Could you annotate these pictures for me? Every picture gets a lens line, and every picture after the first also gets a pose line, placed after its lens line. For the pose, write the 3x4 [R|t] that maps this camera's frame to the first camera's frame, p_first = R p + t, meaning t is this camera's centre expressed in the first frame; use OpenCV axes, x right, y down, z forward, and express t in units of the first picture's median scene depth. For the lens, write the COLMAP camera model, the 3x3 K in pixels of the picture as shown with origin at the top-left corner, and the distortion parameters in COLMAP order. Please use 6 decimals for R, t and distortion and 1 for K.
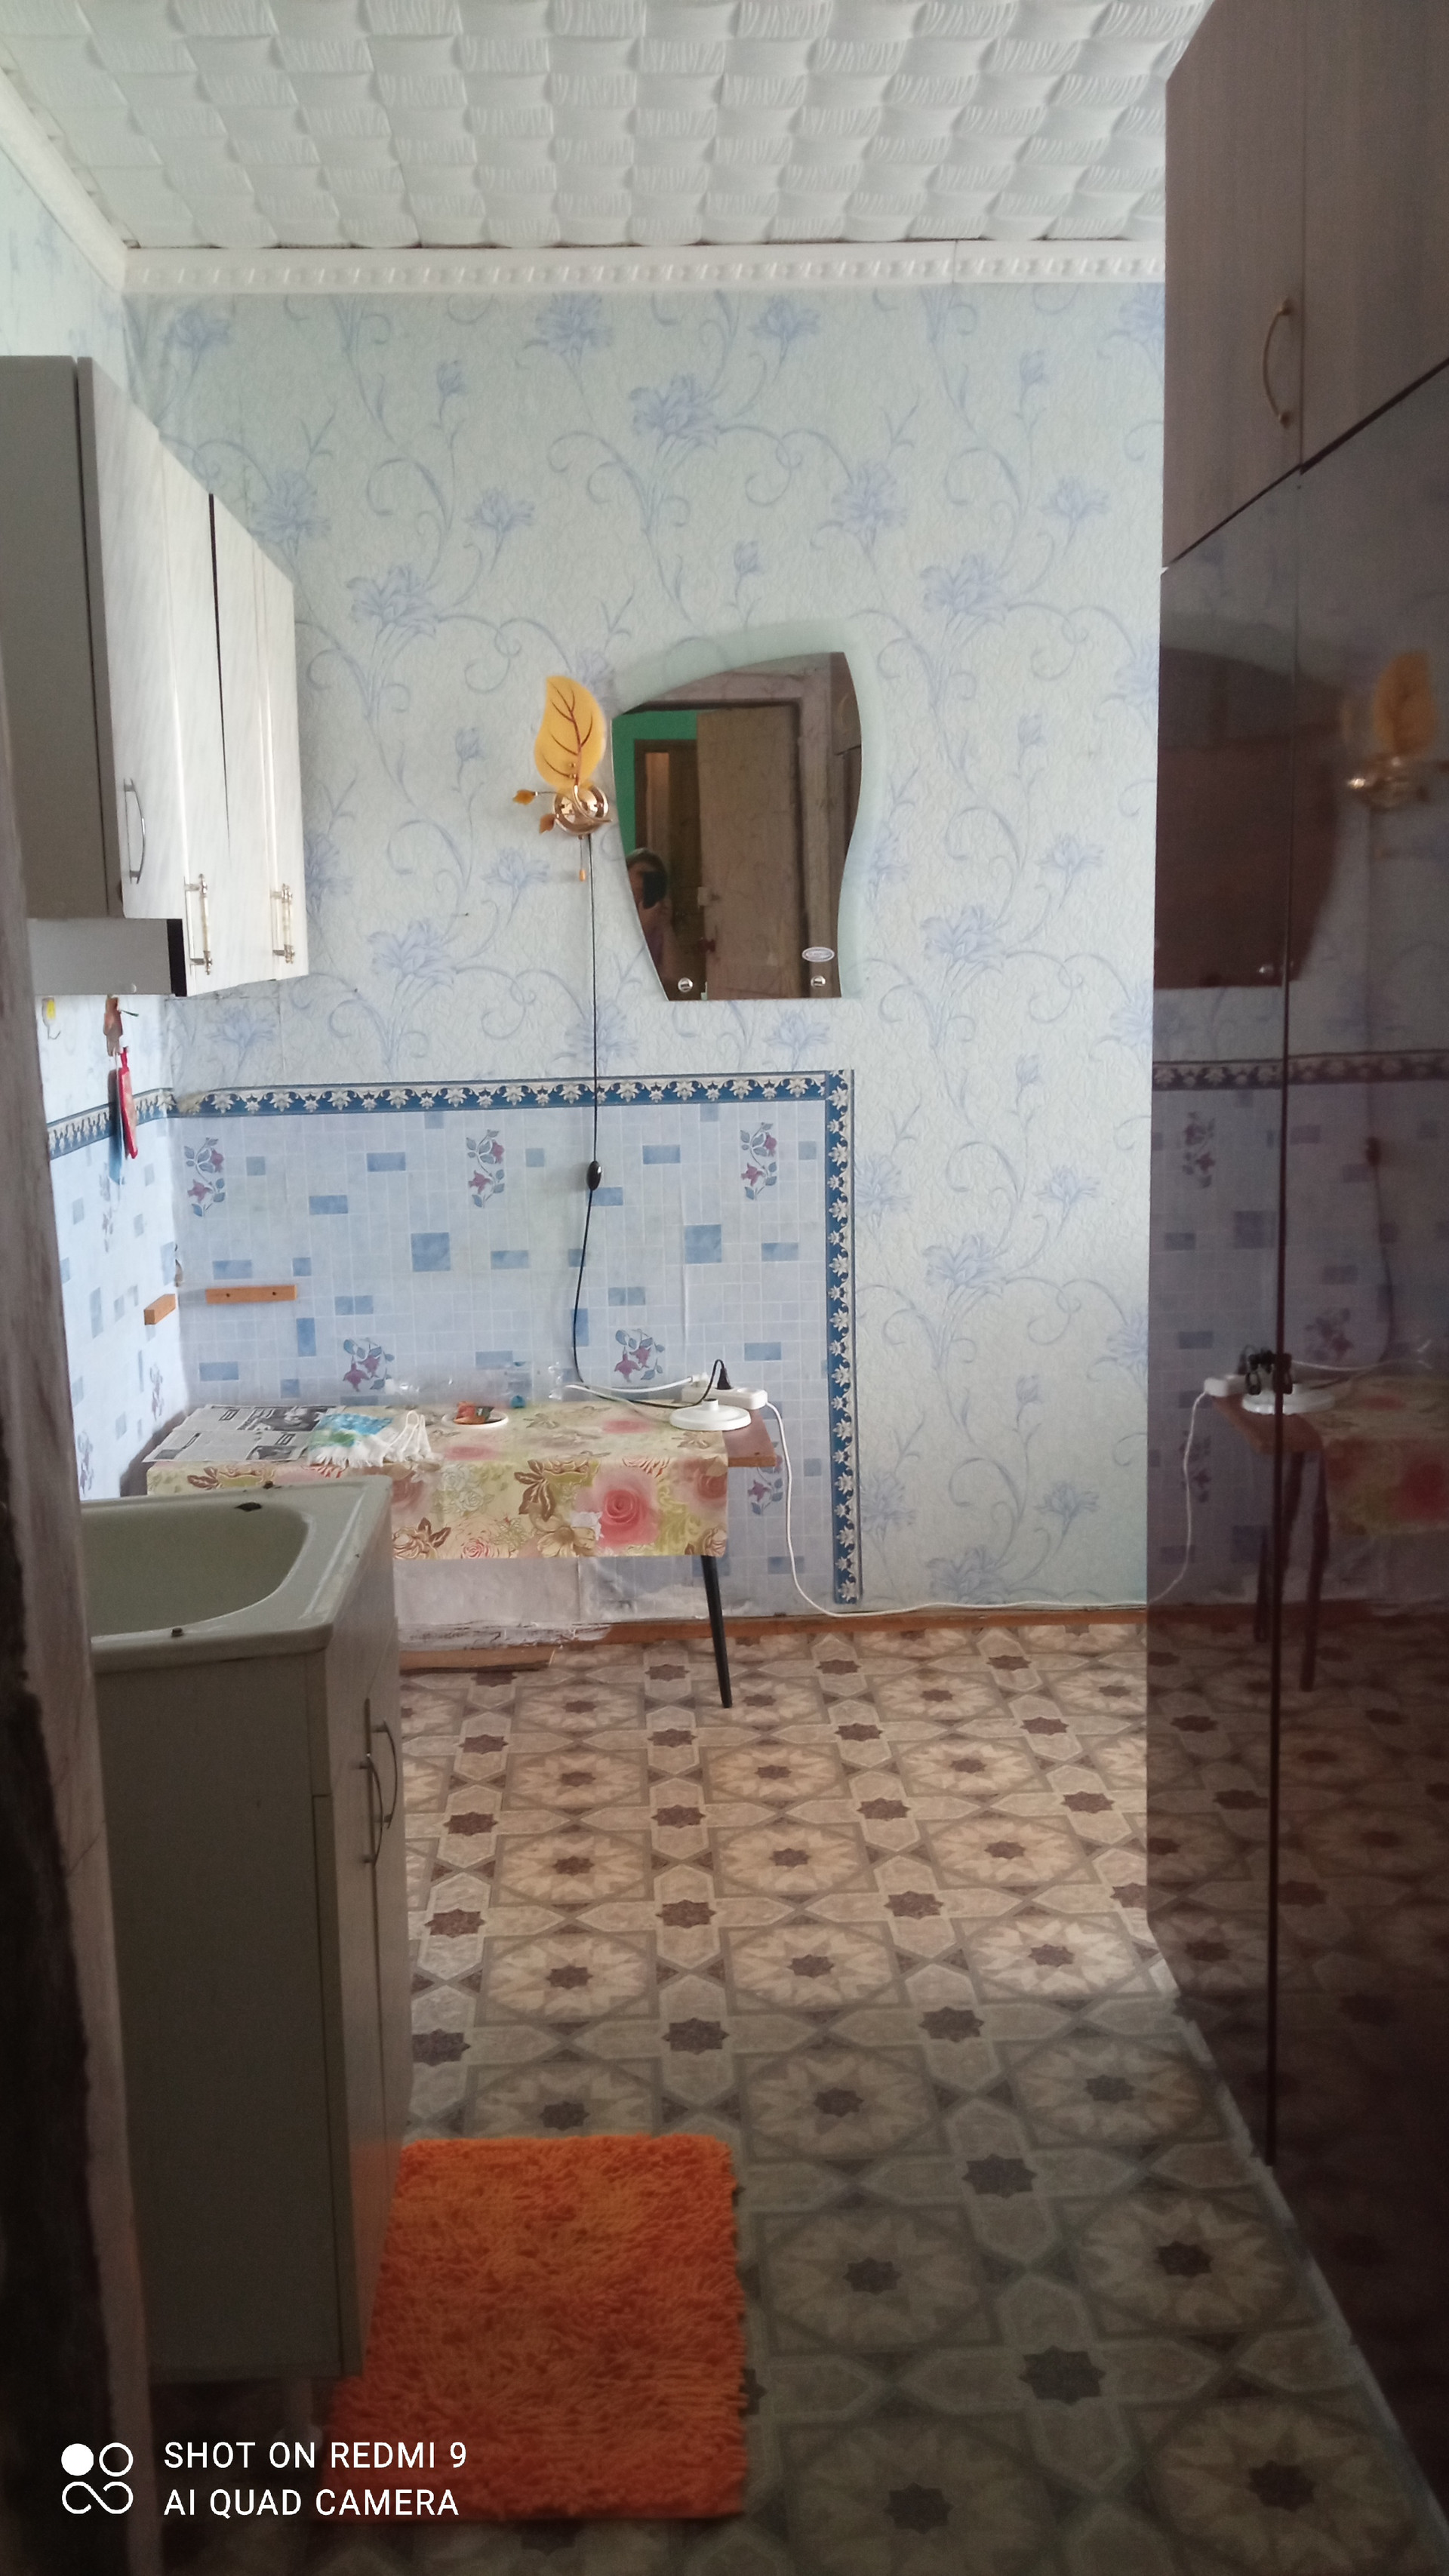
lens RADIAL K [[2063.5, 0, 718.3], [0, 2063.5, 1285.5], [0, 0, 1]] dist [0.125054, -0.242636]
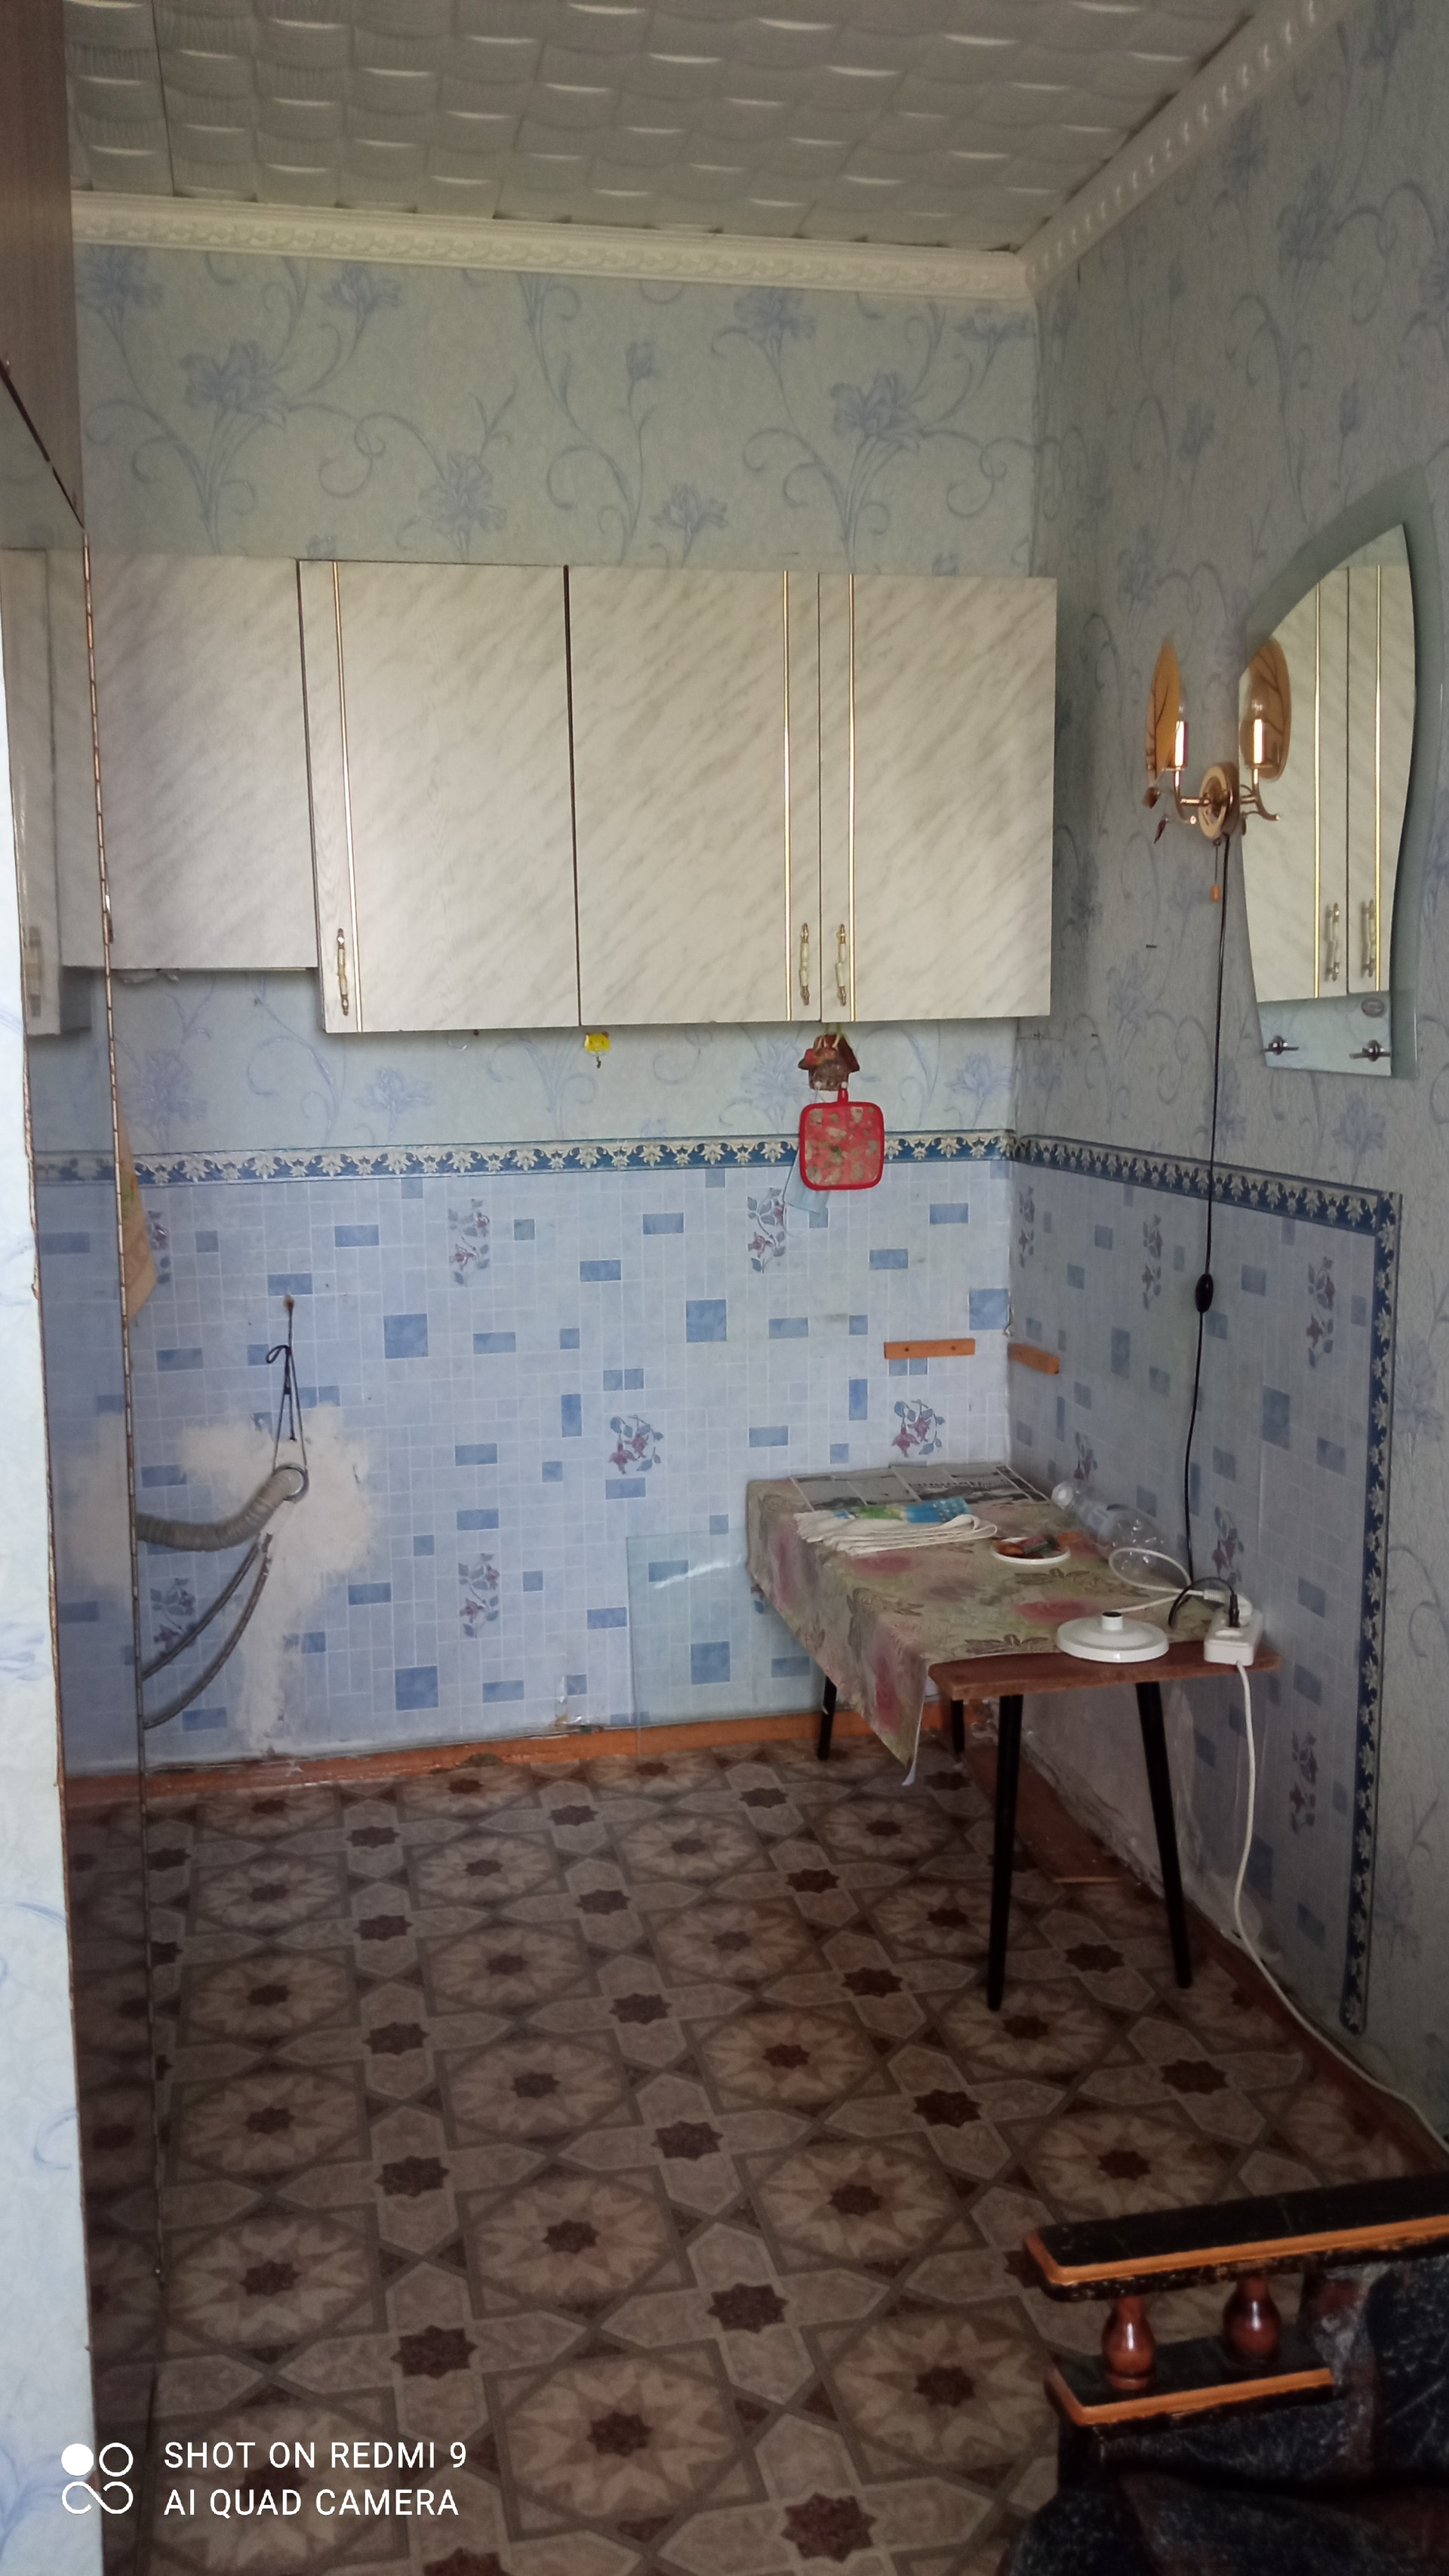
lens RADIAL K [[2063.5, 0, 718.3], [0, 2063.5, 1285.5], [0, 0, 1]] dist [0.125054, -0.242636]
pose [[0.159951, 0.160087, -0.974057, 0.645240], [-0.155554, 0.978521, 0.135277, -0.130786], [0.974792, 0.129881, 0.181418, 0.695547]]
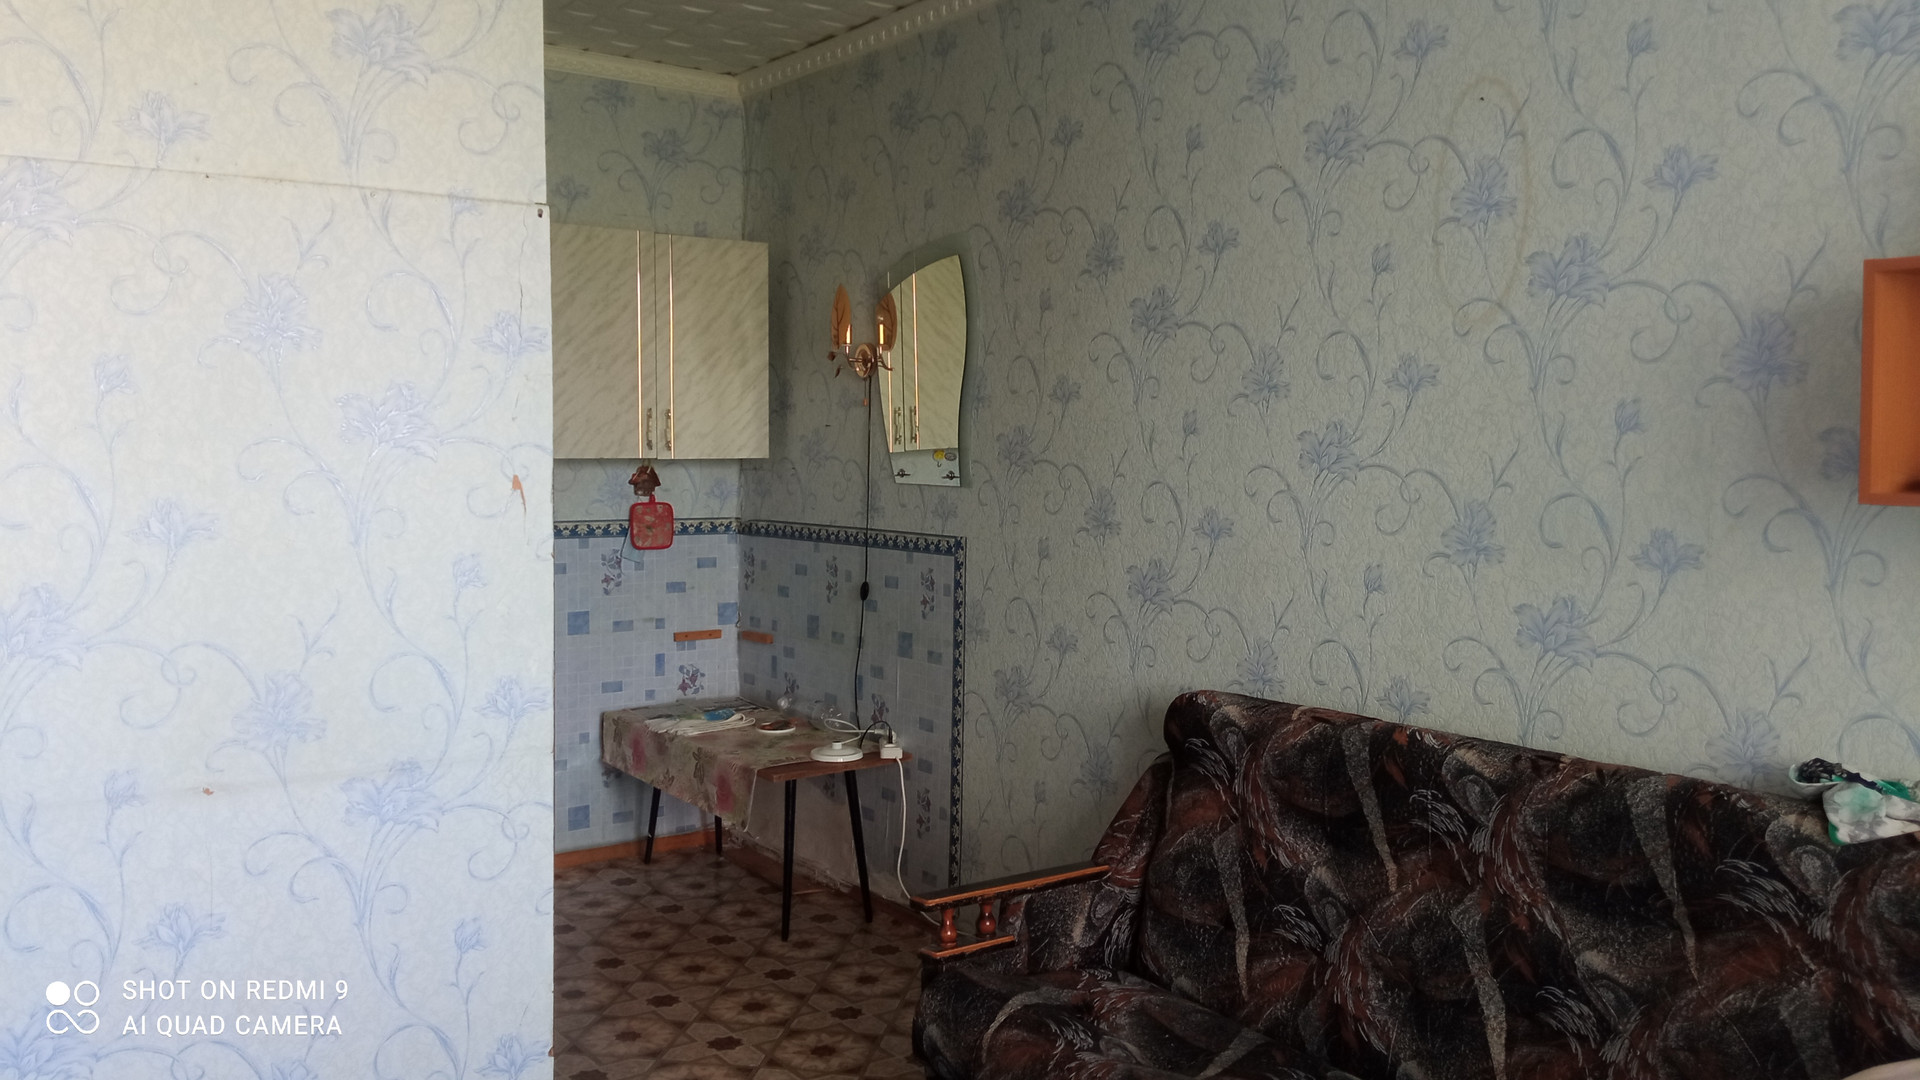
lens RADIAL K [[1538.1, 0, 960.0], [0, 1538.1, 540.0], [0, 0, 1]] dist [0.125054, -0.242636]
pose [[0.546327, 0.079747, -0.833767, 0.950738], [-0.158220, 0.987361, -0.009236, -0.092459], [0.822492, 0.136965, 0.552039, 0.413709]]
